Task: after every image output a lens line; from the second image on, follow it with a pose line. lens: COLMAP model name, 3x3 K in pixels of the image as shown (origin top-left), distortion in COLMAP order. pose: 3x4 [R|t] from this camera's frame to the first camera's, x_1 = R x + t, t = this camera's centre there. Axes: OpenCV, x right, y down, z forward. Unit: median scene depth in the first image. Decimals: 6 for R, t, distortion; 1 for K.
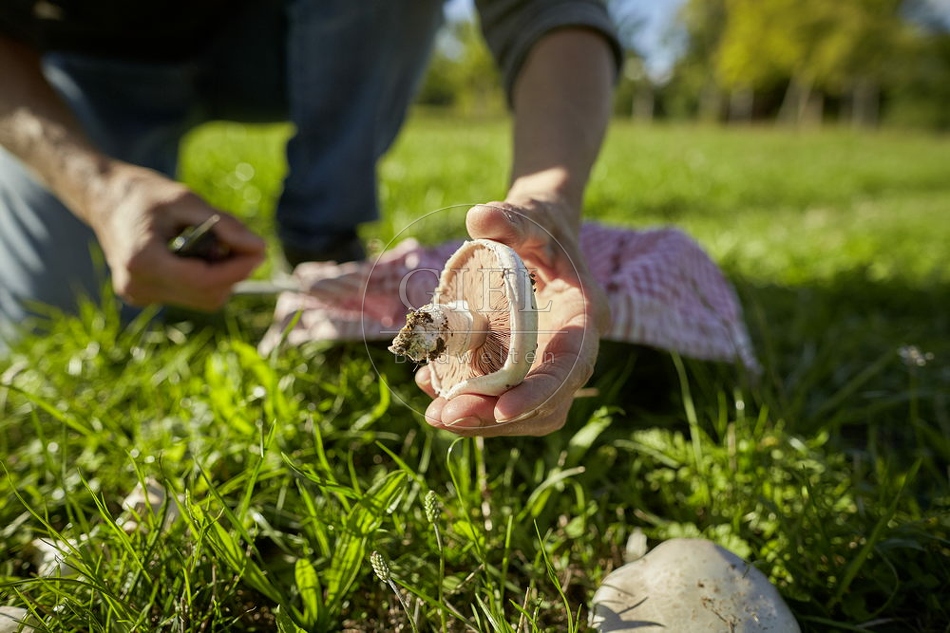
lens RADIAL K [[671.4, 0, 475.0], [0, 671.4, 316.5], [0, 0, 1]] dist [-0.057643, 0.040066]
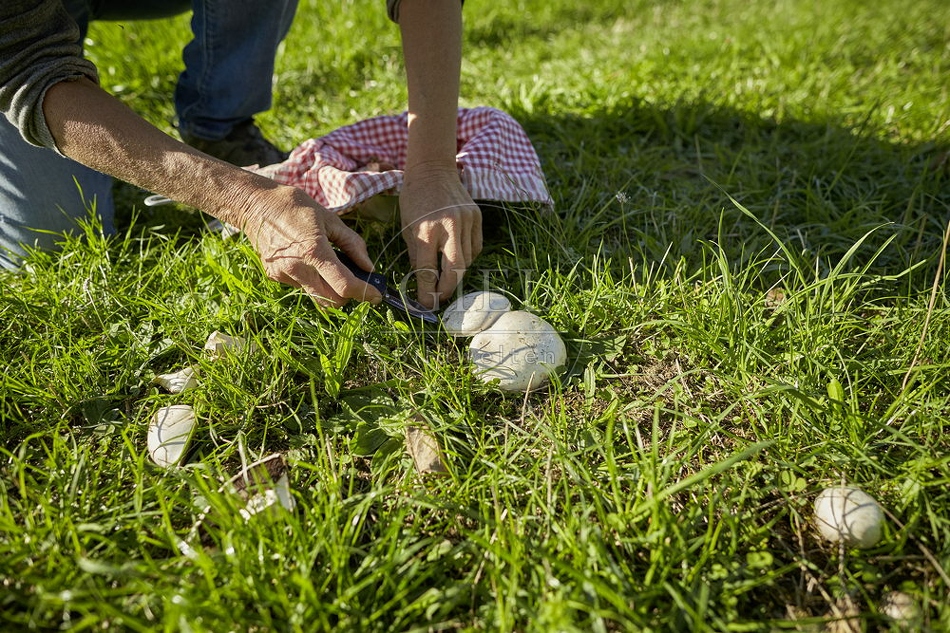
lens RADIAL K [[663.4, 0, 475.0], [0, 663.4, 316.5], [0, 0, 1]] dist [-0.069176, 0.061593]
pose [[0.967566, -0.169861, 0.186985, -0.146009], [0.107637, 0.946842, 0.303159, -0.245833], [-0.228540, -0.273200, 0.934415, -0.774309]]
